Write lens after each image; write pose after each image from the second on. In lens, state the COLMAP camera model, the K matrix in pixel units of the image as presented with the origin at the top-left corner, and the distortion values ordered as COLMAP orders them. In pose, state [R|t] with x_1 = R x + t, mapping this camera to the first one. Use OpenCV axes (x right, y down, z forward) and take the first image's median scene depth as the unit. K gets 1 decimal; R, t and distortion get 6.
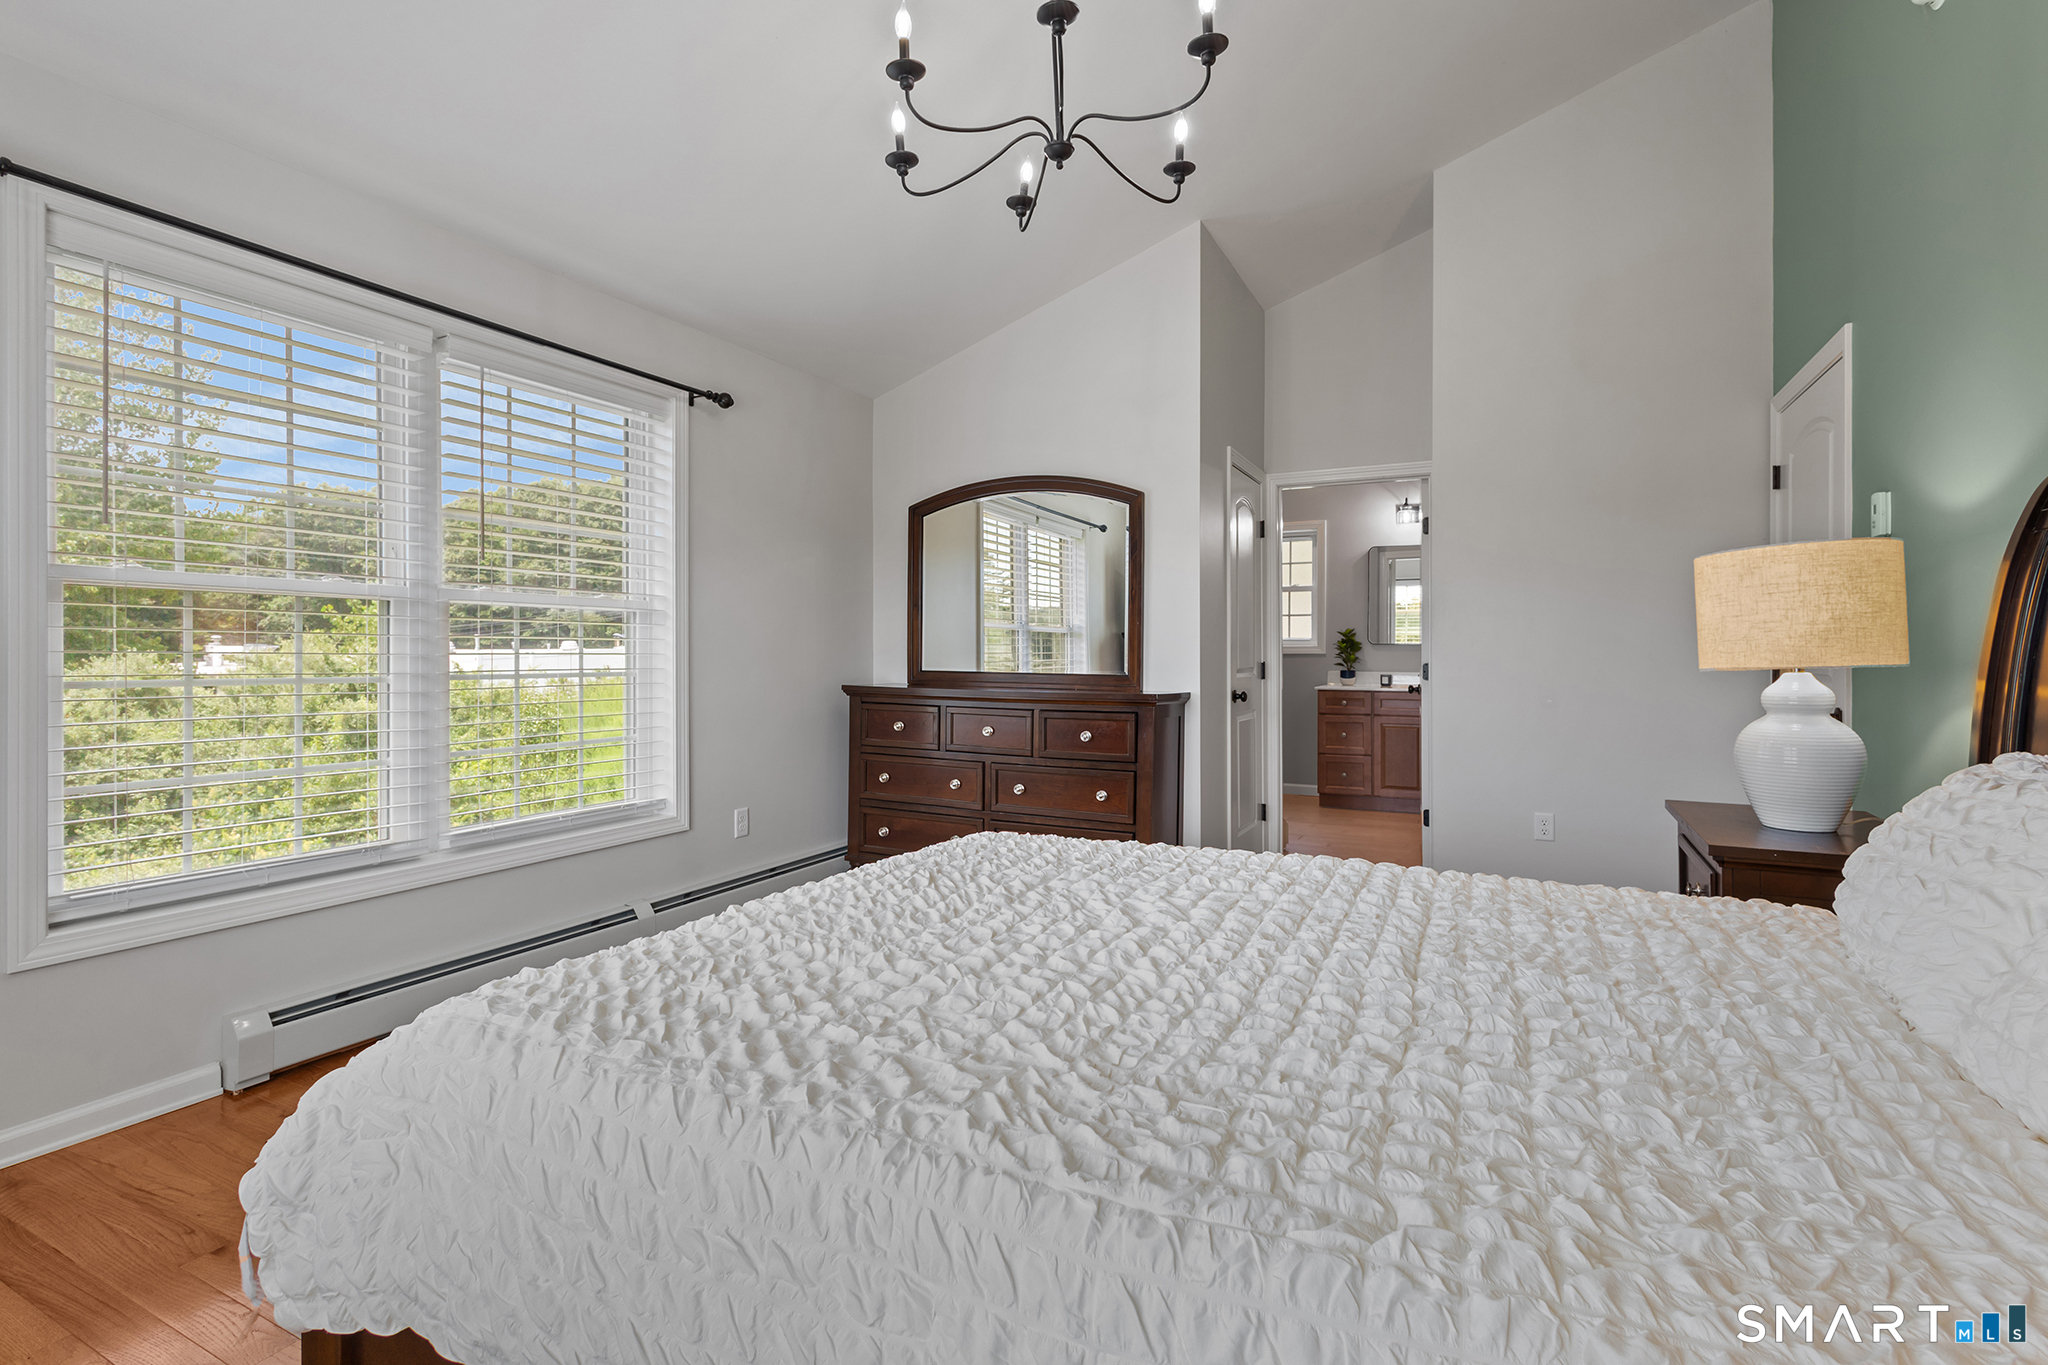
lens RADIAL K [[939.6, 0, 999.9], [0, 939.6, 650.5], [0, 0, 1]] dist [0.006271, -0.001896]
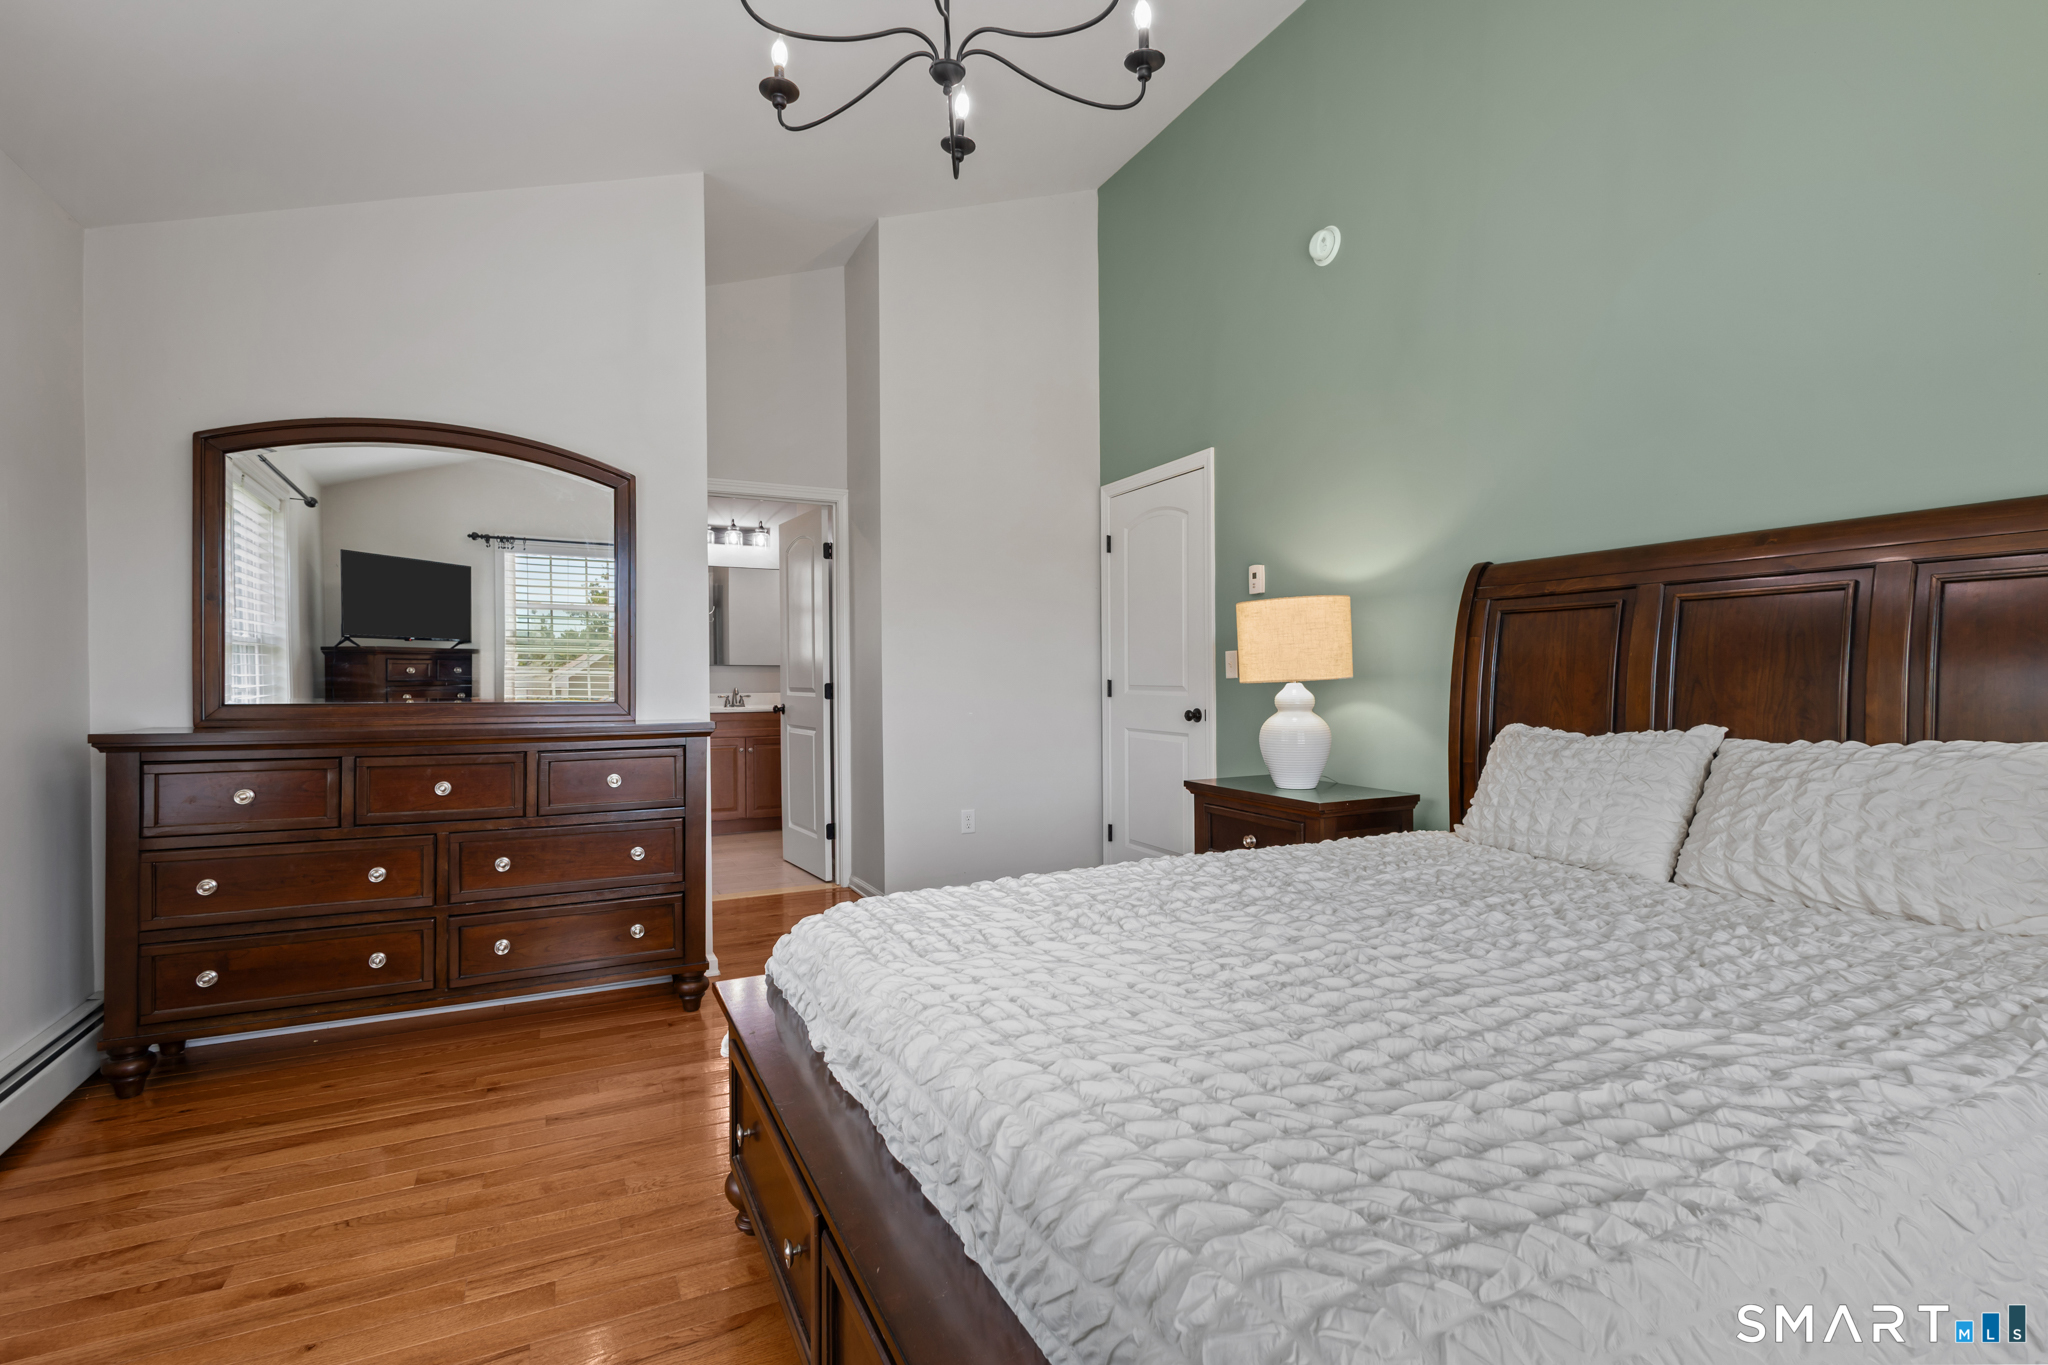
lens RADIAL K [[939.6, 0, 1023.2], [0, 939.6, 677.5], [0, 0, 1]] dist [0.006271, -0.001896]
pose [[0.589887, -0.006056, 0.807463, -0.320778], [0.003757, 0.999982, 0.004755, 0.003322], [-0.807477, 0.000228, 0.589899, 0.255068]]
